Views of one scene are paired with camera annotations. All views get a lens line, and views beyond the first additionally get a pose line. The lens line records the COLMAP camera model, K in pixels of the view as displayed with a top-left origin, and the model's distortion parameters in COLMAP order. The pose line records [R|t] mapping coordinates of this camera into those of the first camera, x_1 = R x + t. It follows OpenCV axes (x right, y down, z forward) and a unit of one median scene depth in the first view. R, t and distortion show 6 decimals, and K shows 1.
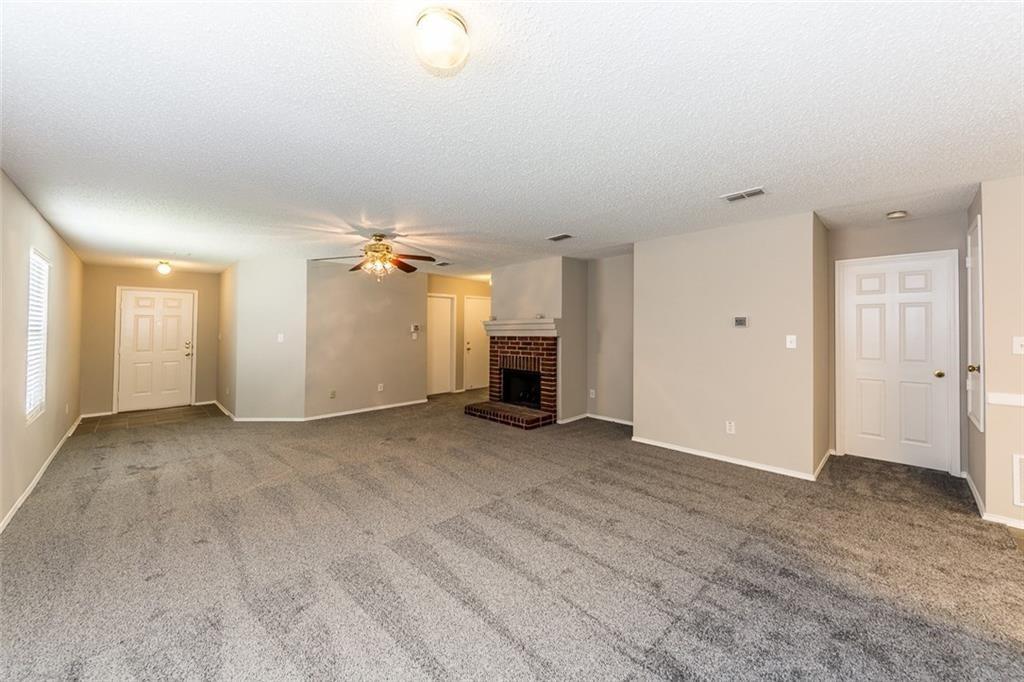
lens RADIAL K [[372.3, 0, 512.2], [0, 372.3, 320.8], [0, 0, 1]] dist [-0.001377, -0.000047]
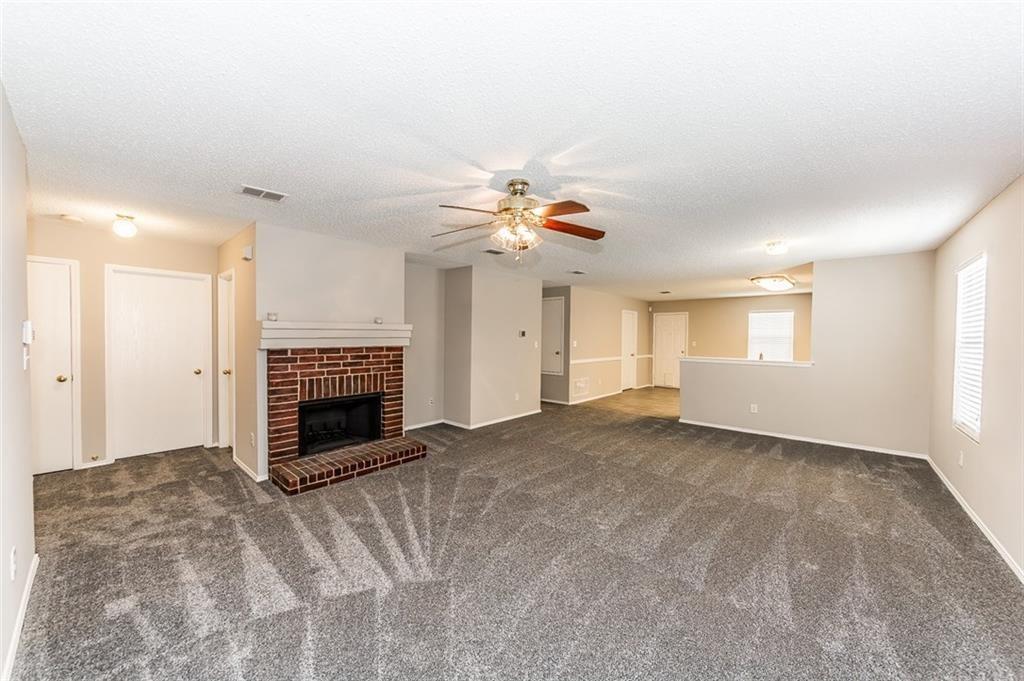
lens RADIAL K [[372.3, 0, 510.6], [0, 372.3, 345.4], [0, 0, 1]] dist [-0.001377, -0.000047]
pose [[-0.069294, -0.023709, 0.997315, -0.718871], [-0.033217, 0.999218, 0.021446, 0.013943], [-0.997043, -0.031641, -0.070027, 0.779321]]
